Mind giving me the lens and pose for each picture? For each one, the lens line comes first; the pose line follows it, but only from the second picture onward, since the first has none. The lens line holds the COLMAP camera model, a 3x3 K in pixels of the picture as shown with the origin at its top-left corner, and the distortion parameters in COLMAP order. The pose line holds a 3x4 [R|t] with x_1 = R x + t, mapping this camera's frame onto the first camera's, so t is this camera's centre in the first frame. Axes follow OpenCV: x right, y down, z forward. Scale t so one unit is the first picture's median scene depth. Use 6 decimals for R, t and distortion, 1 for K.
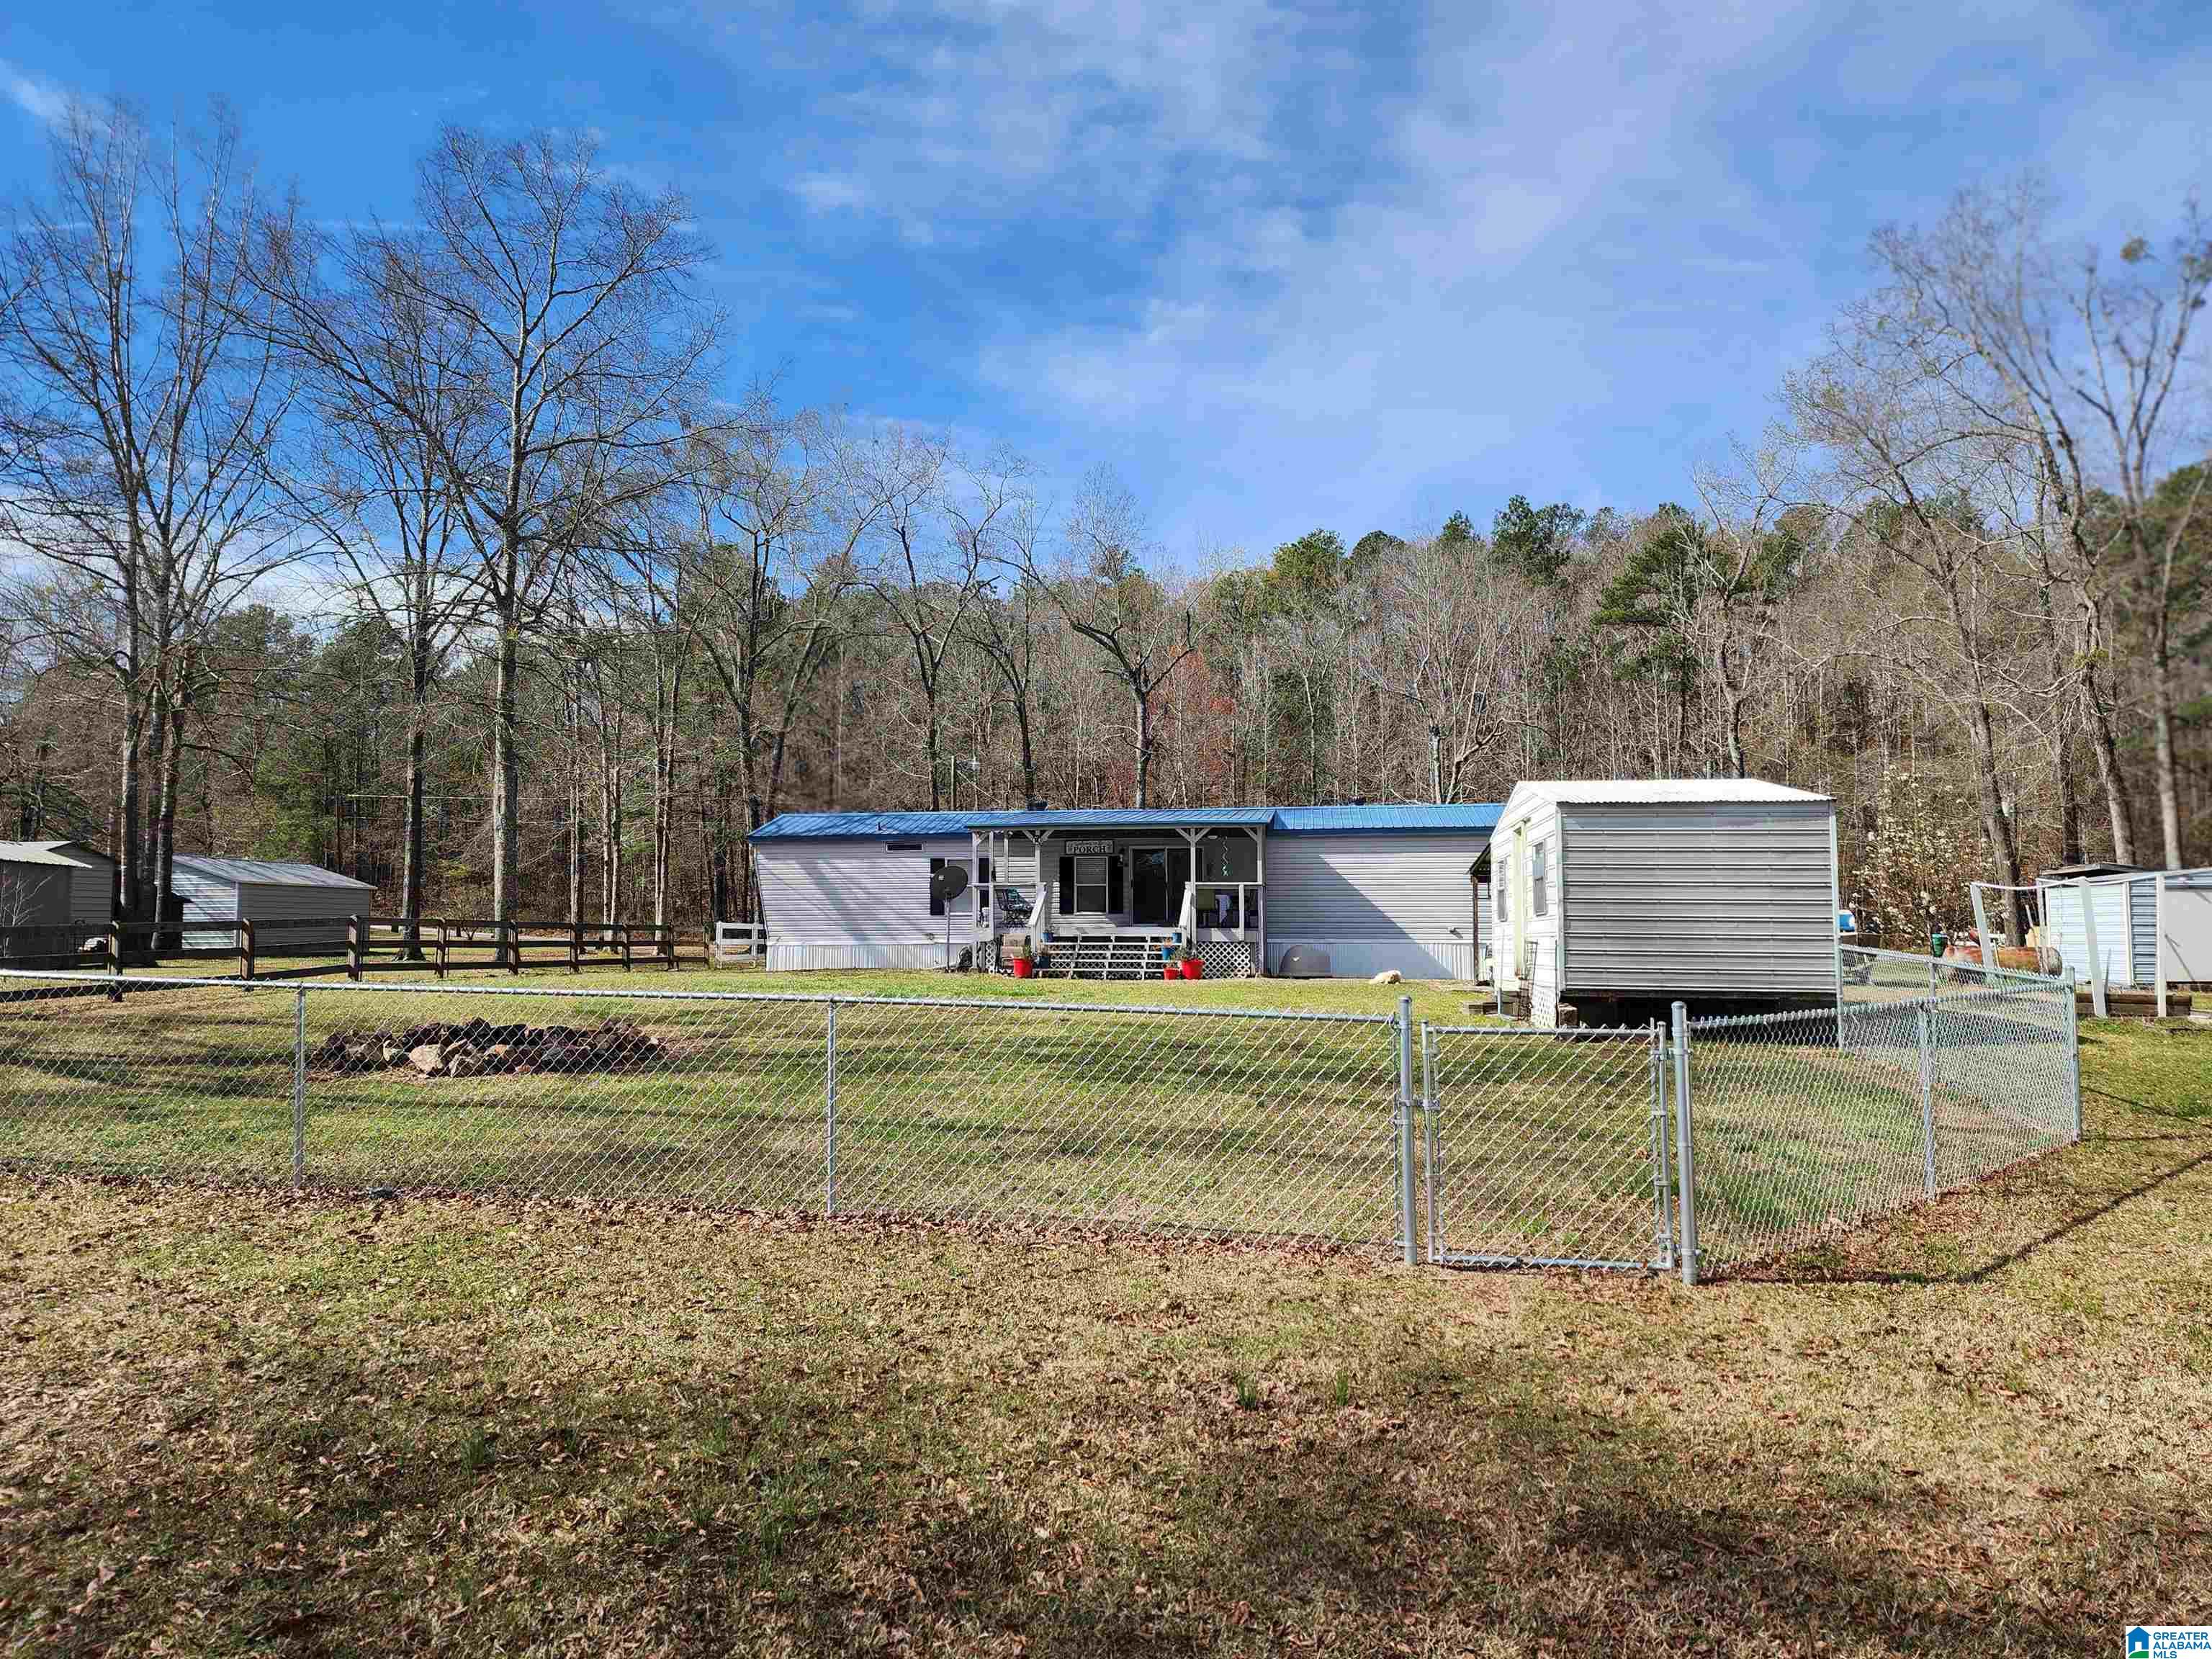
lens RADIAL K [[1471.1, 0, 1107.3], [0, 1471.1, 833.7], [0, 0, 1]] dist [0.076205, -0.067988]
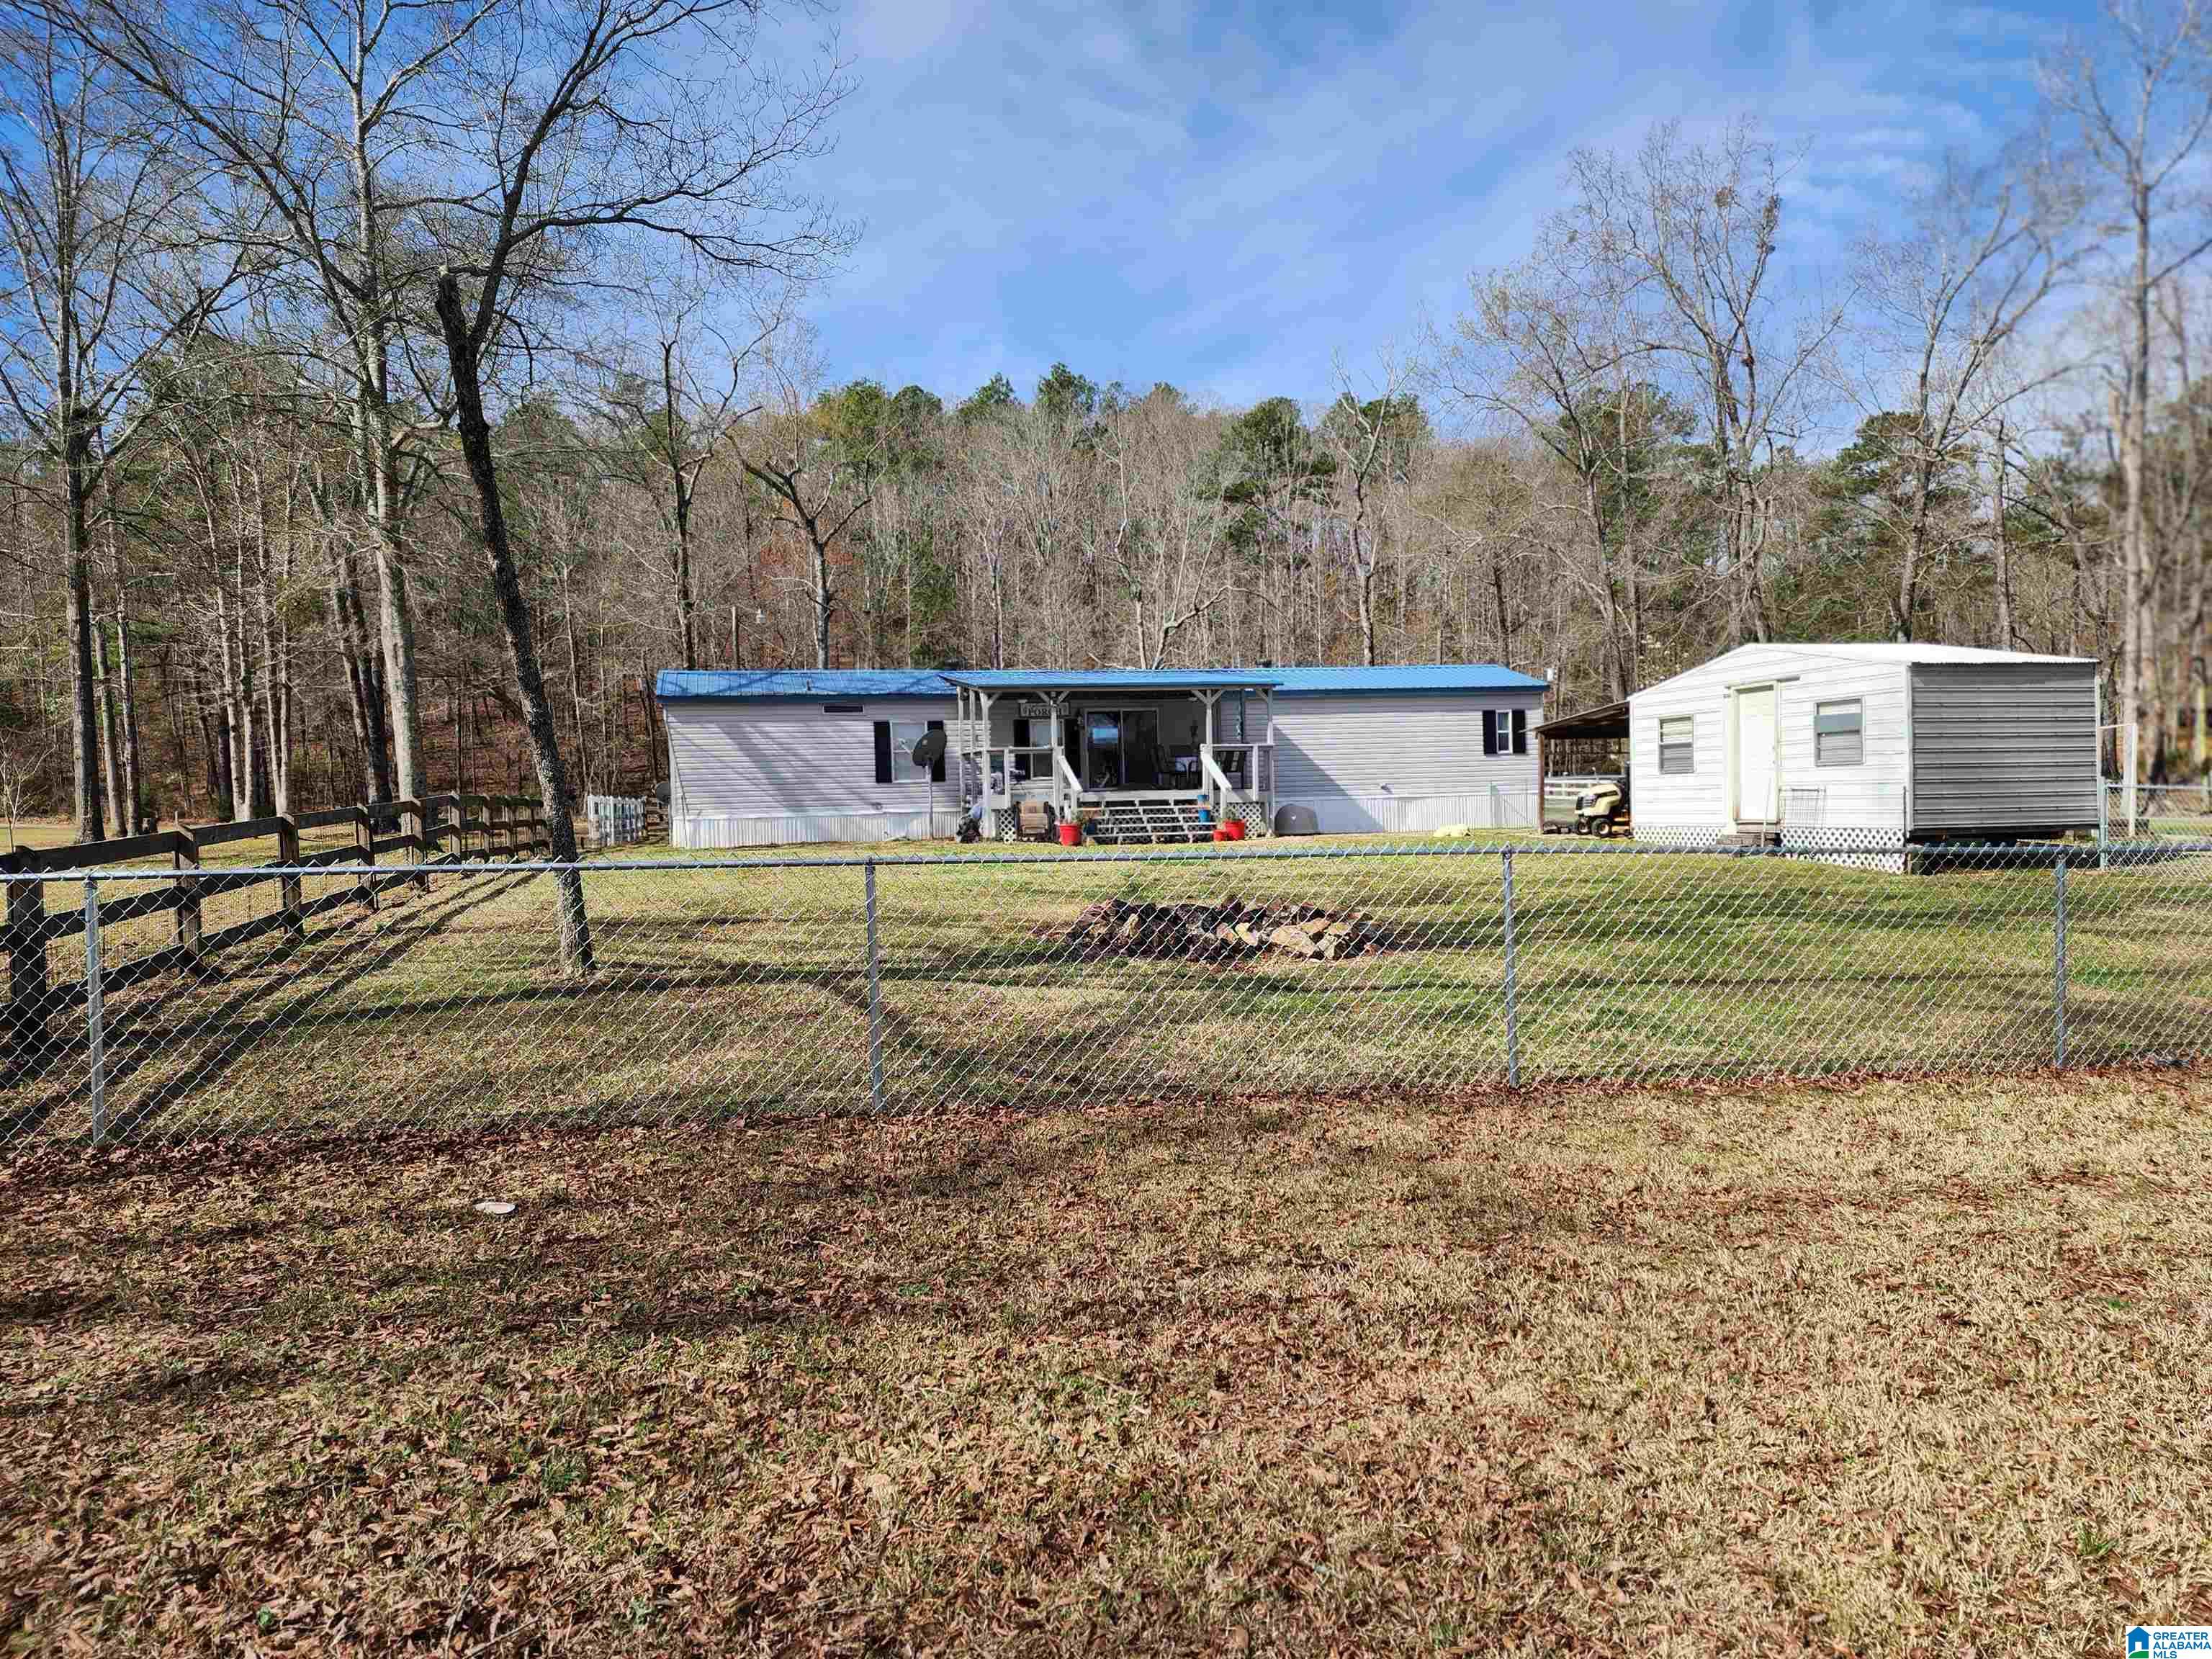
lens RADIAL K [[1471.1, 0, 1107.3], [0, 1471.1, 833.7], [0, 0, 1]] dist [0.076205, -0.067988]
pose [[0.924685, -0.034113, 0.379201, -0.343122], [-0.000831, 0.995795, 0.091607, 0.001972], [-0.380732, -0.085023, 0.920768, 0.089900]]
